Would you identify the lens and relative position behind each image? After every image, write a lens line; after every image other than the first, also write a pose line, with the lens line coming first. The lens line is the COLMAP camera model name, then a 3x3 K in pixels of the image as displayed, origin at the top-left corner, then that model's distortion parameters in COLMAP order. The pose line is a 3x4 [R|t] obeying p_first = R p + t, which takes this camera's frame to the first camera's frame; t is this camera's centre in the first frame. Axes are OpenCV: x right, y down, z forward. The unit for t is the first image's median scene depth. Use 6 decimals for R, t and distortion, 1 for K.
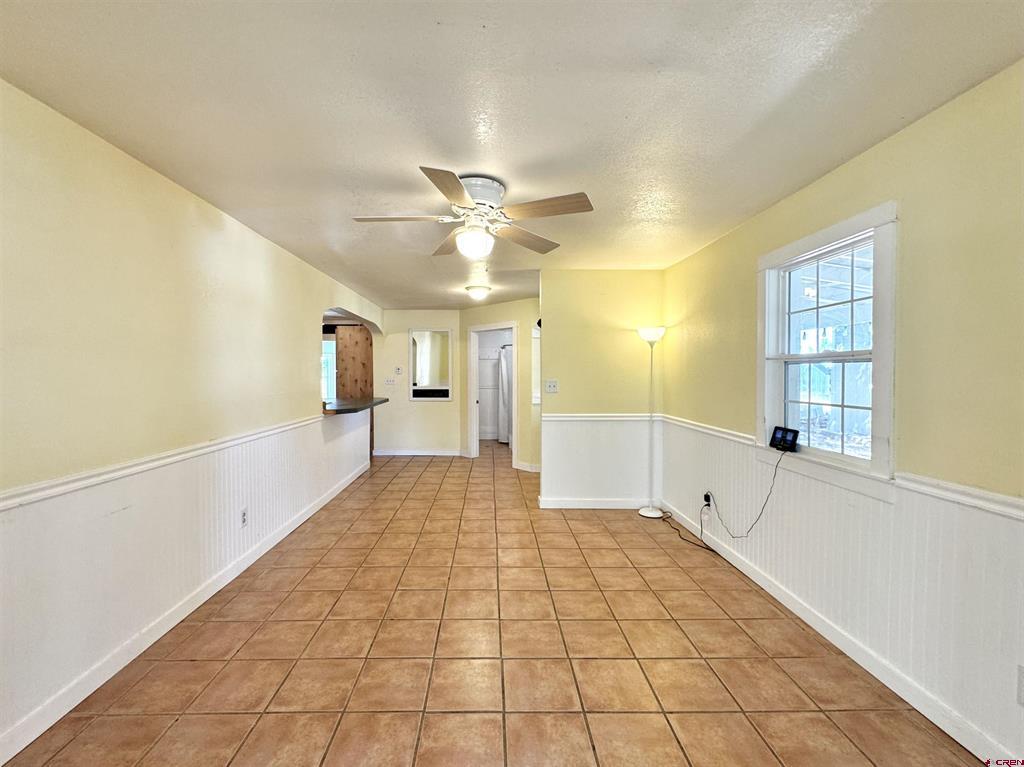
lens RADIAL K [[414.4, 0, 492.6], [0, 414.4, 375.1], [0, 0, 1]] dist [0.001854, -0.000550]
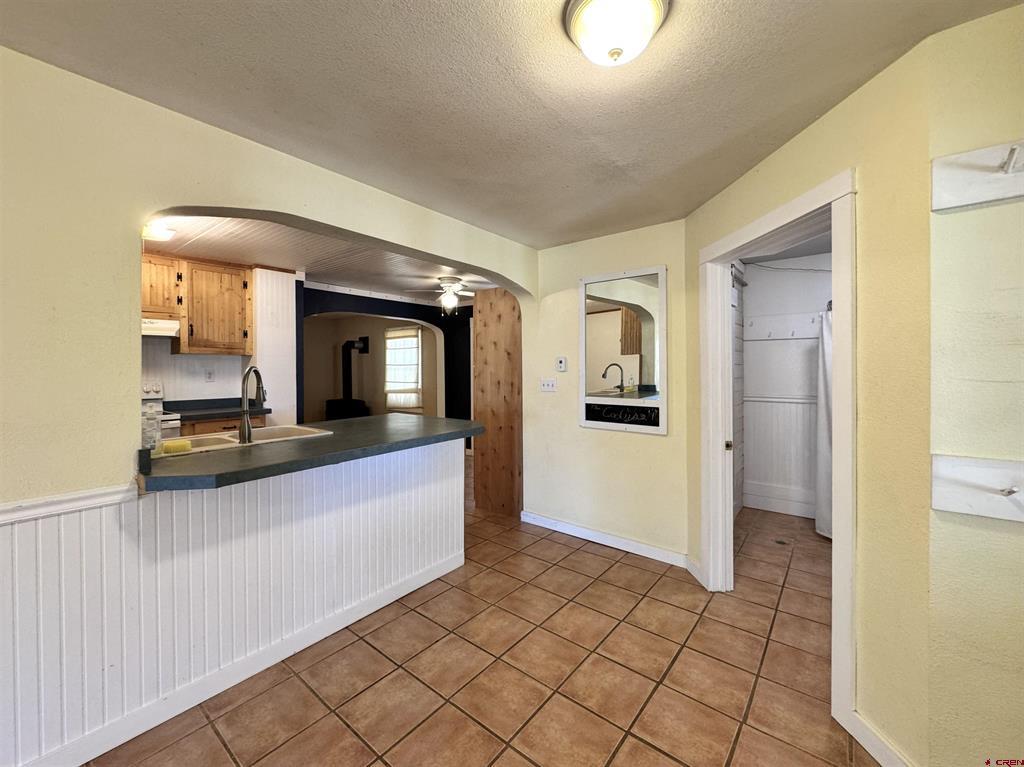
lens RADIAL K [[414.4, 0, 512.1], [0, 414.4, 373.2], [0, 0, 1]] dist [0.001854, -0.000550]
pose [[0.769235, 0.007340, -0.638924, 0.052272], [-0.008909, 0.999960, 0.000762, -0.000713], [0.638904, 0.005106, 0.769270, 0.569806]]
